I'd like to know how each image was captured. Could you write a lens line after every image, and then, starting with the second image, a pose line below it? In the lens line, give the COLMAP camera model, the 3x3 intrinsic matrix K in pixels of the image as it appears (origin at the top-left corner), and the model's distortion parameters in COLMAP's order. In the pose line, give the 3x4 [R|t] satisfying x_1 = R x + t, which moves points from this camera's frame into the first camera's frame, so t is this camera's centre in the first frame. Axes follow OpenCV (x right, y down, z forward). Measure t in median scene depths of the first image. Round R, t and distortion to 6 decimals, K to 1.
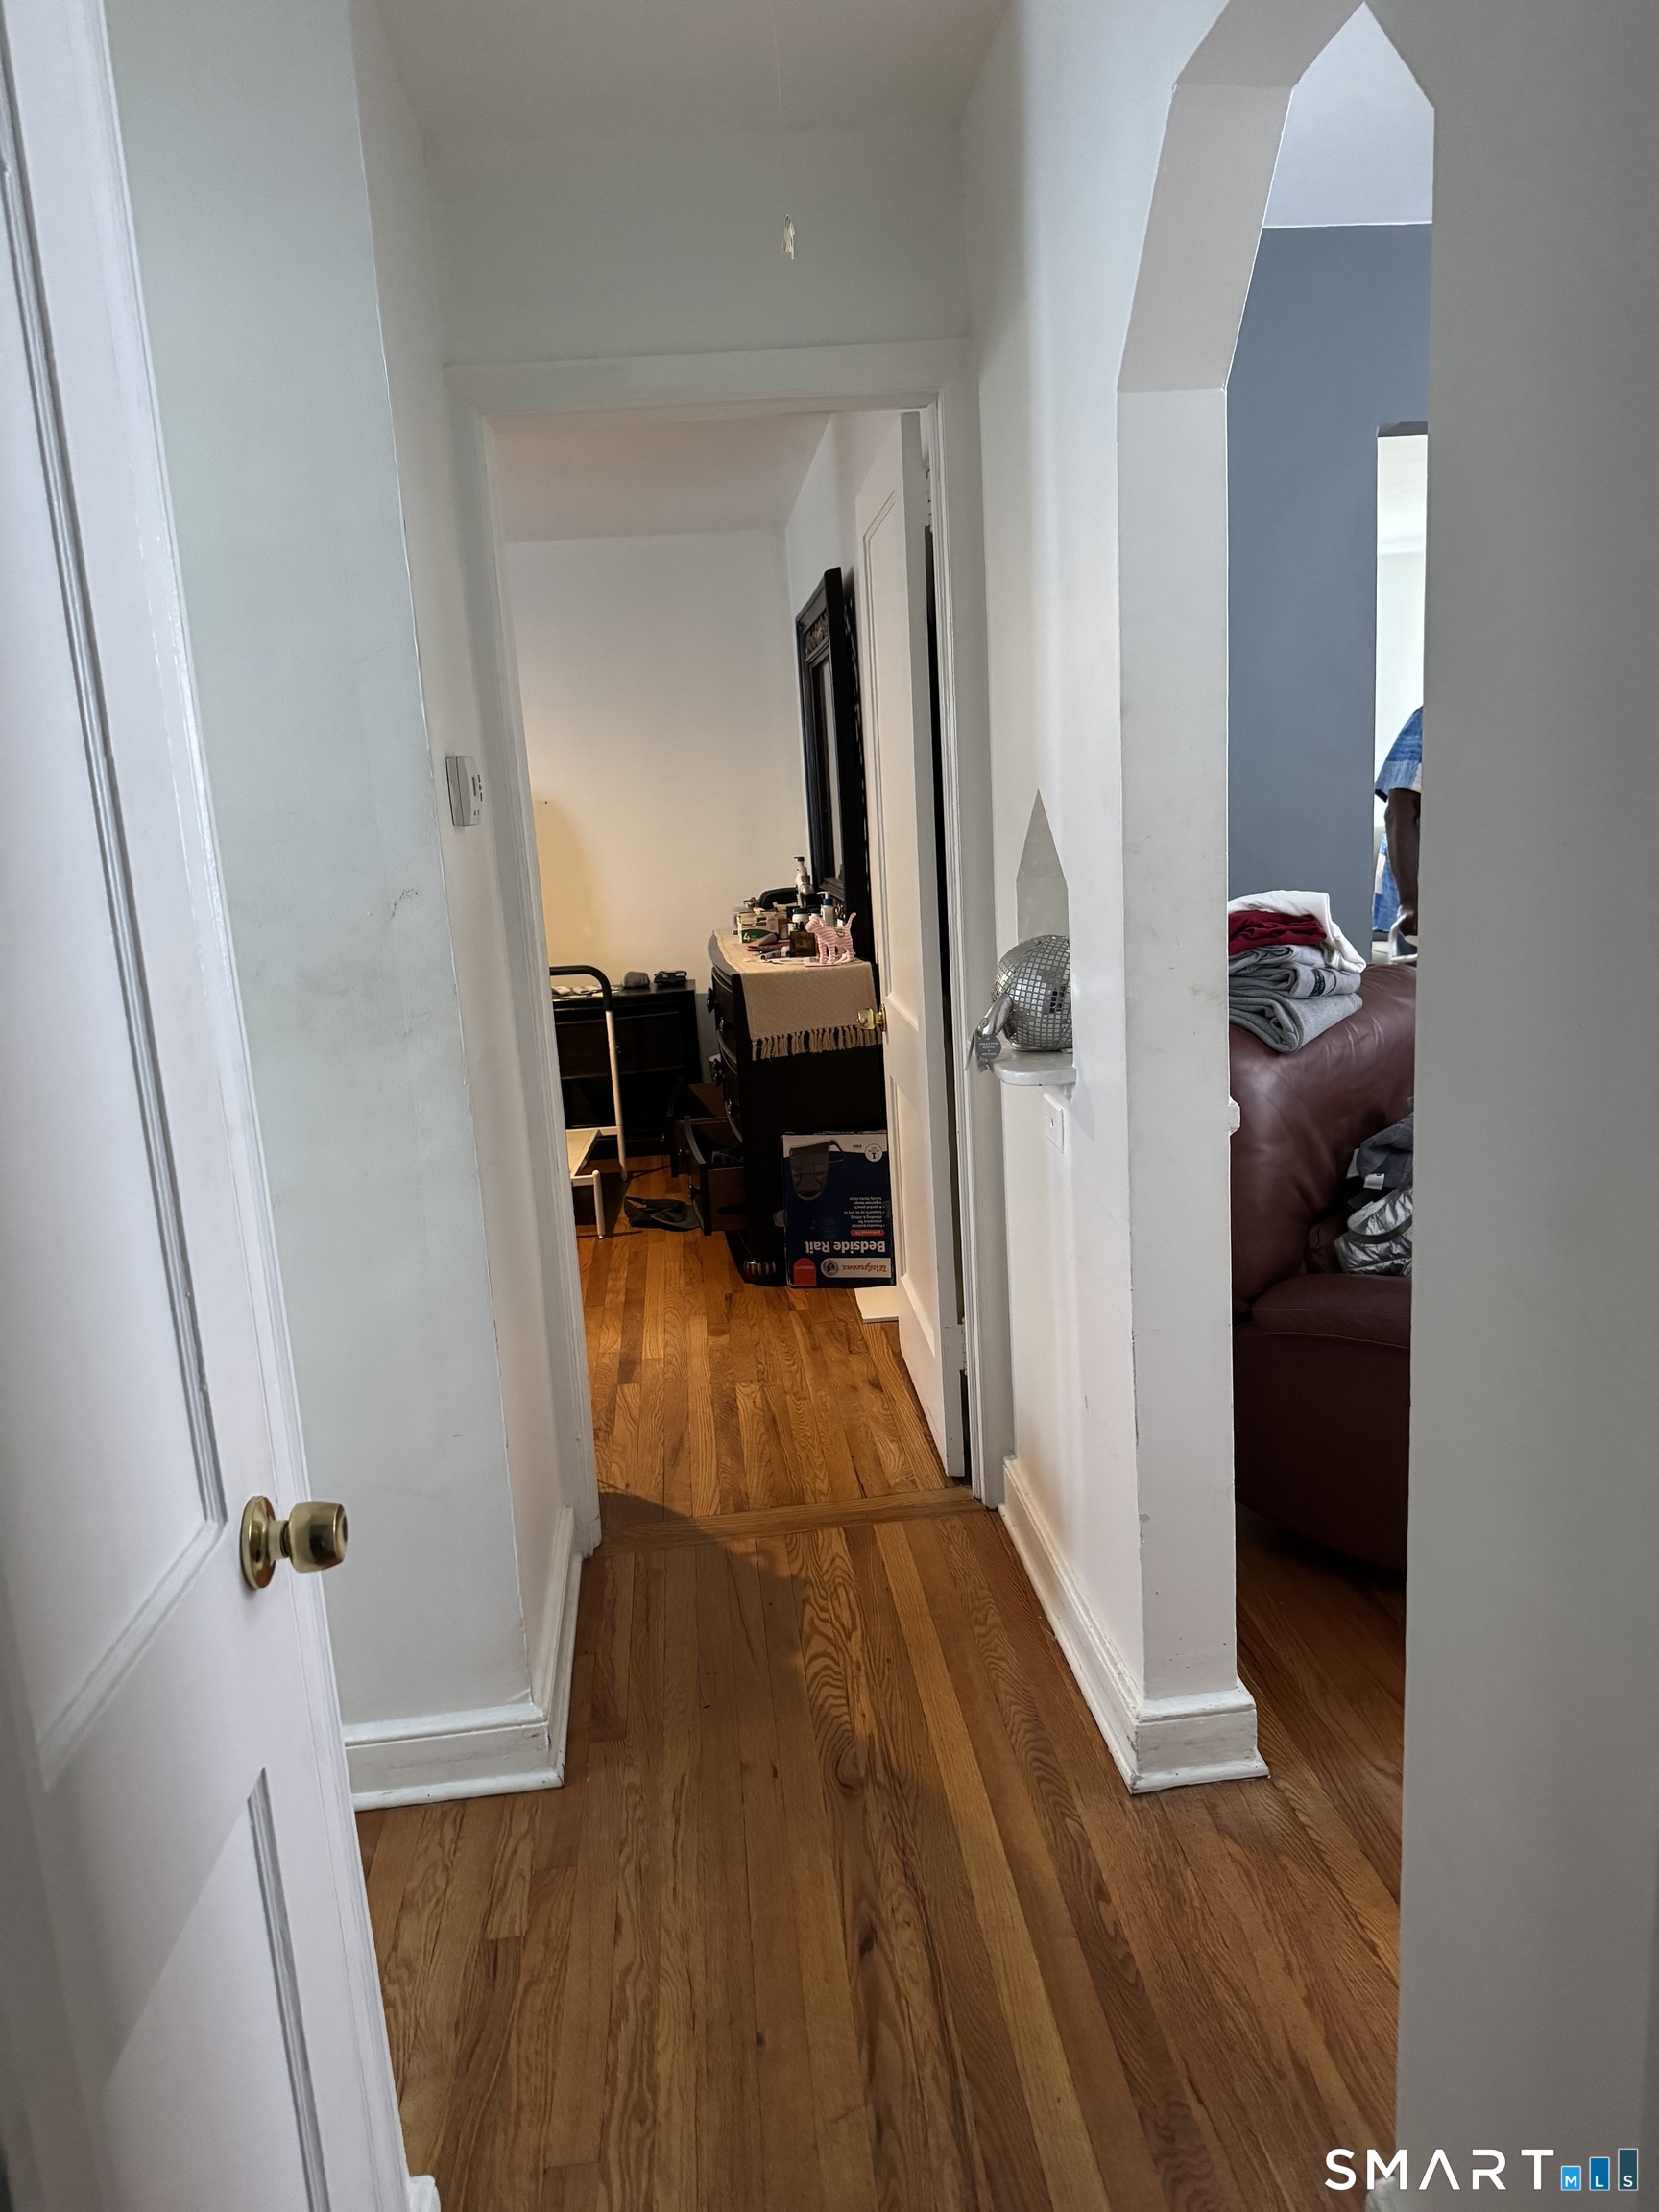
lens RADIAL K [[1564.1, 0, 830.3], [0, 1564.1, 1108.4], [0, 0, 1]] dist [-0.008222, -0.004856]
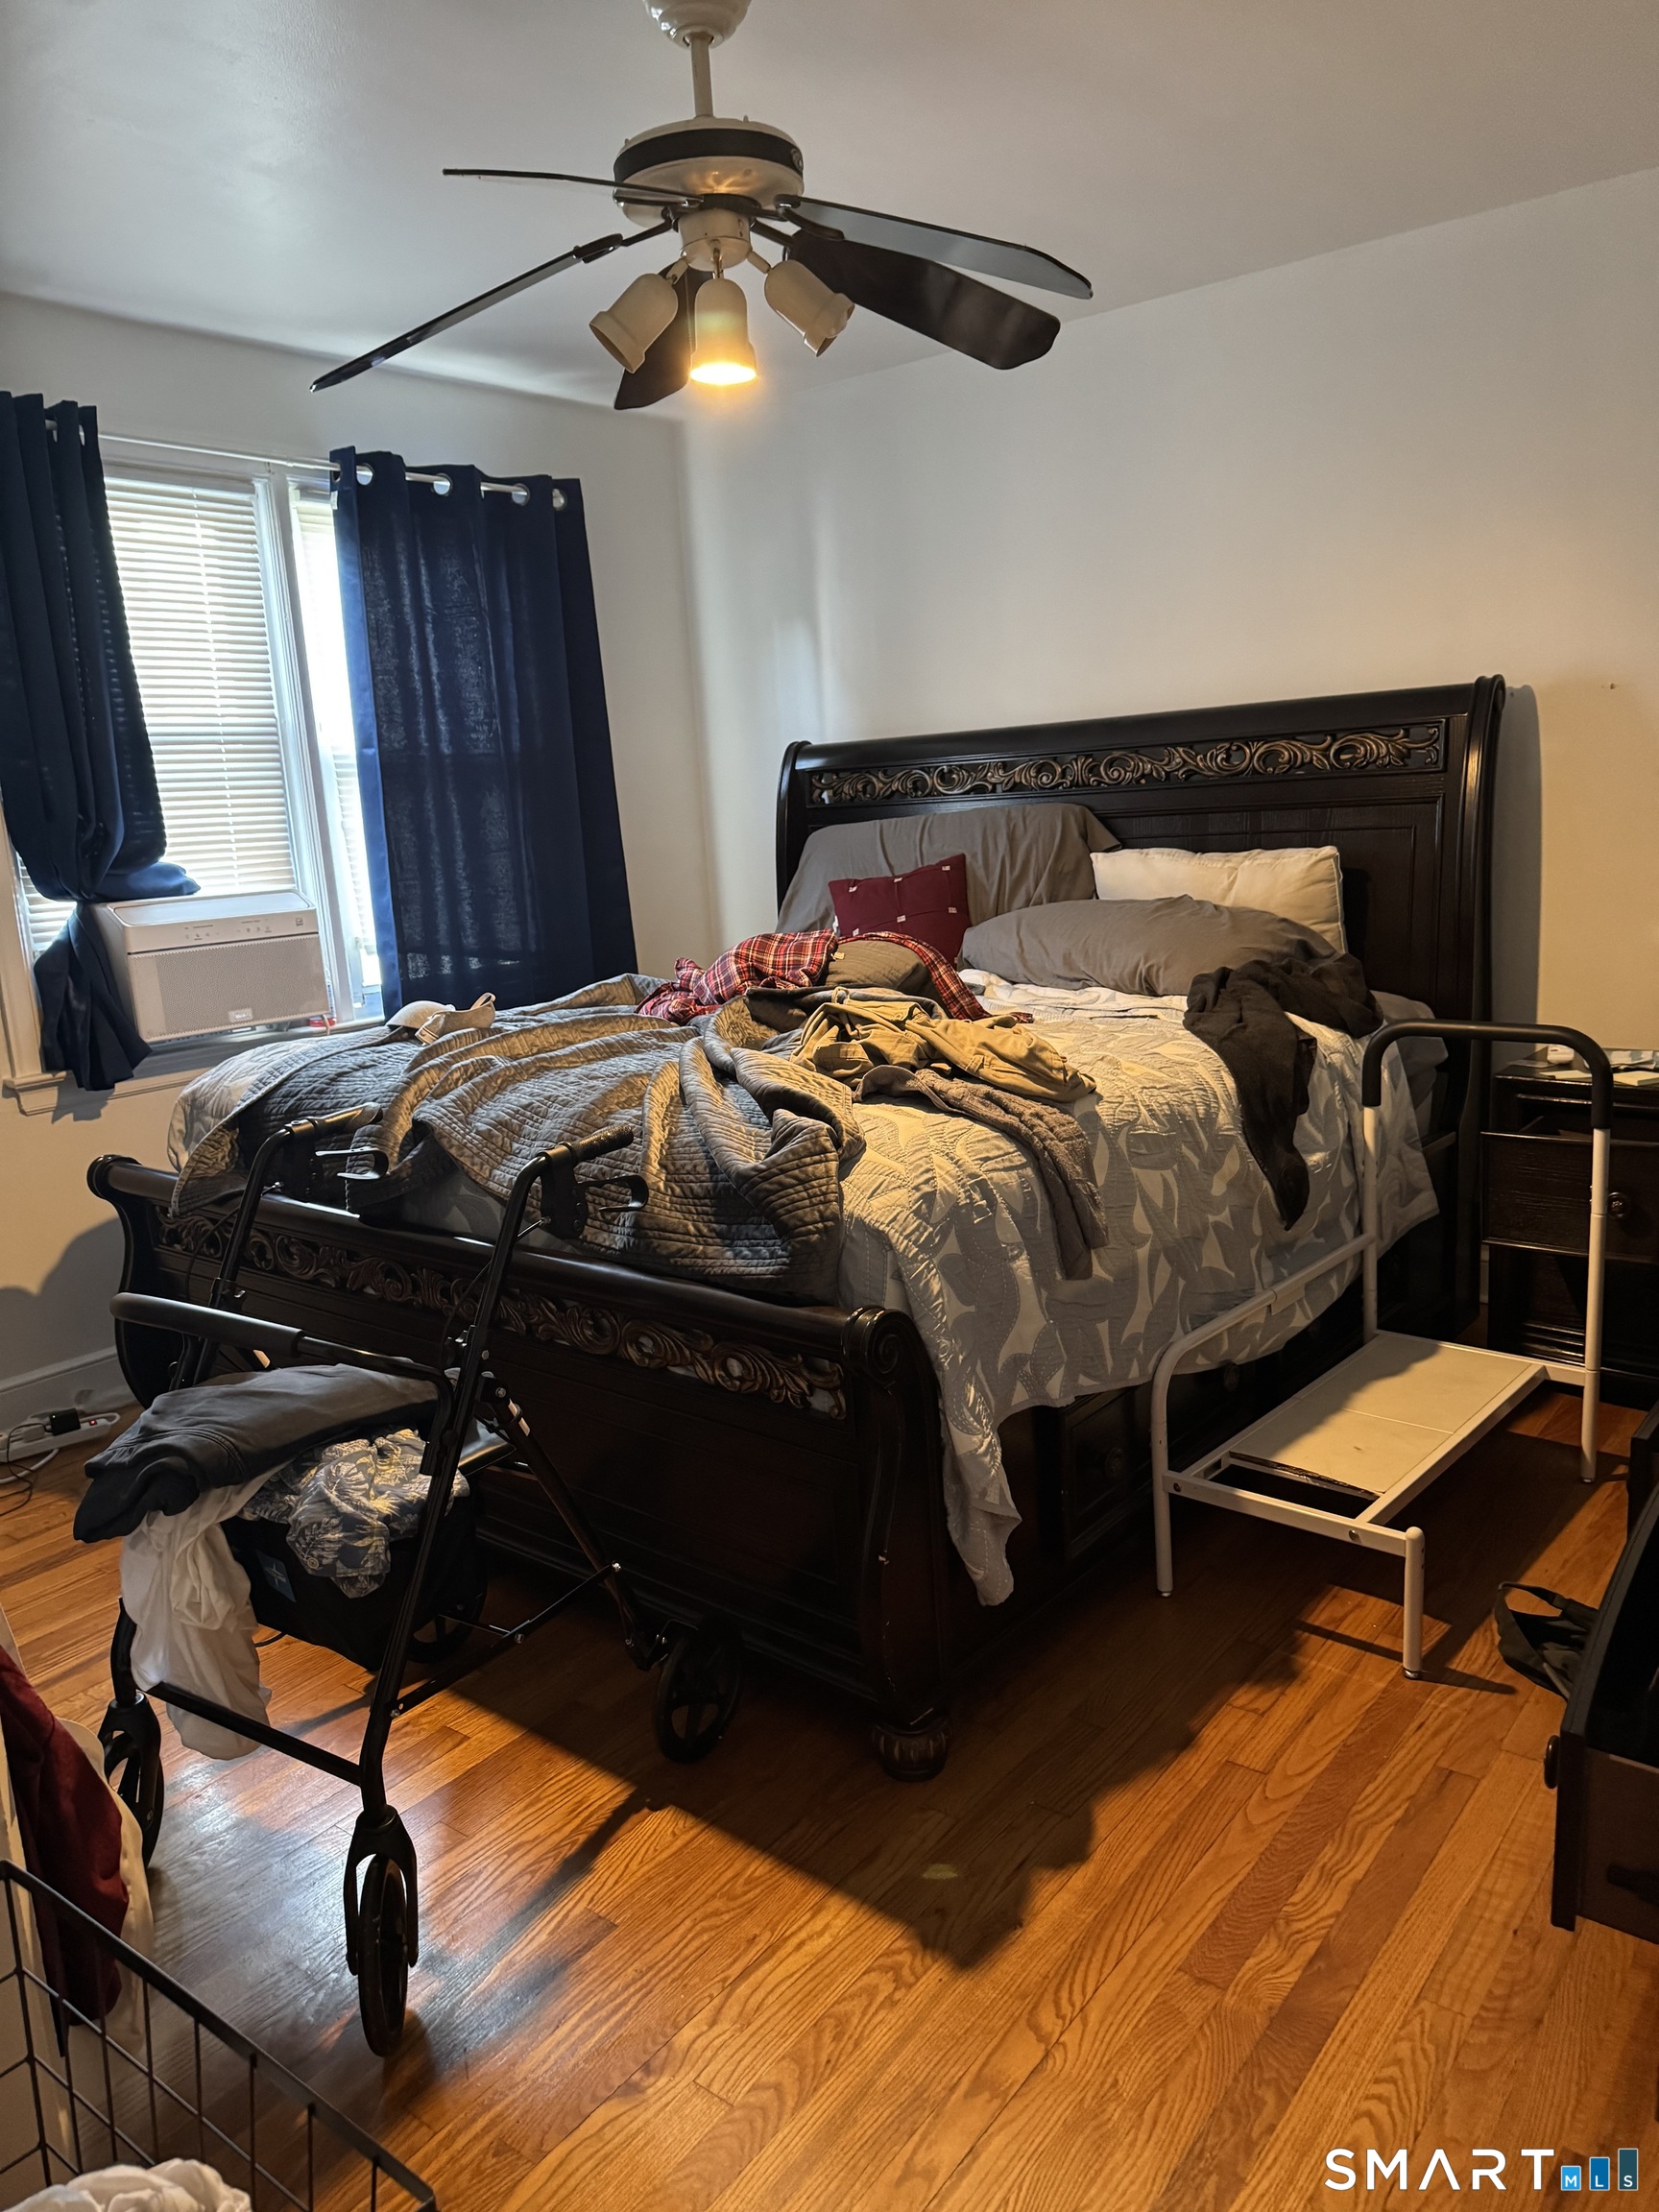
lens RADIAL K [[1564.1, 0, 834.7], [0, 1564.1, 1108.3], [0, 0, 1]] dist [-0.008222, -0.004856]
pose [[0.713607, 0.149793, -0.684344, 0.009833], [-0.112262, 0.988700, 0.099349, -0.093866], [0.691493, 0.005930, 0.722359, 0.578837]]
